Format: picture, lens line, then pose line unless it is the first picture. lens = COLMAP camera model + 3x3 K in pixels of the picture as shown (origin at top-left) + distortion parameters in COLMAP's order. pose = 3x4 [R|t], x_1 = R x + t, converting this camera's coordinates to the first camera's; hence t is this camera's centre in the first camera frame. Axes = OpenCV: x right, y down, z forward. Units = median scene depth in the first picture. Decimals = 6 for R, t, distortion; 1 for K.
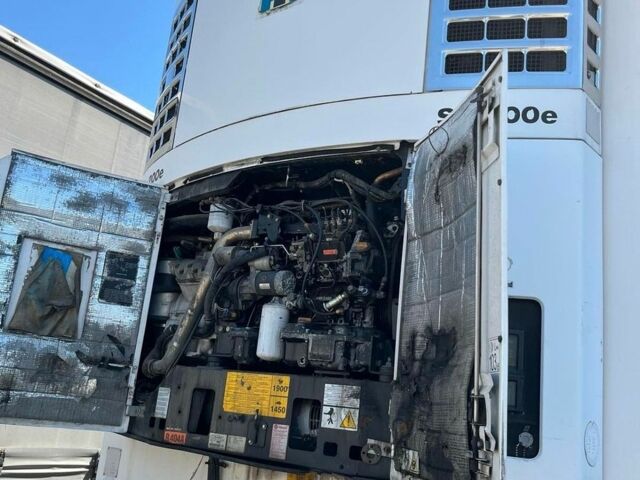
lens RADIAL K [[662.3, 0, 320.0], [0, 662.3, 240.0], [0, 0, 1]] dist [0.082084, -0.119774]
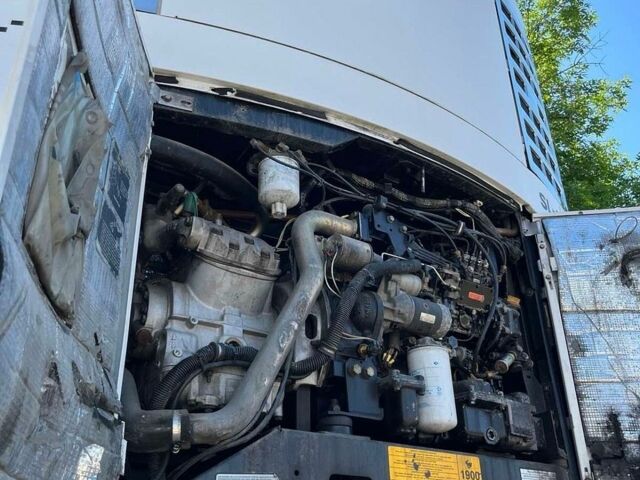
lens RADIAL K [[662.3, 0, 320.0], [0, 662.3, 240.0], [0, 0, 1]] dist [0.082084, -0.119774]
pose [[0.339981, 0.334265, 0.879022, -0.745143], [-0.172886, 0.940985, -0.290960, 0.211552], [-0.924404, -0.053050, 0.377707, 0.852800]]
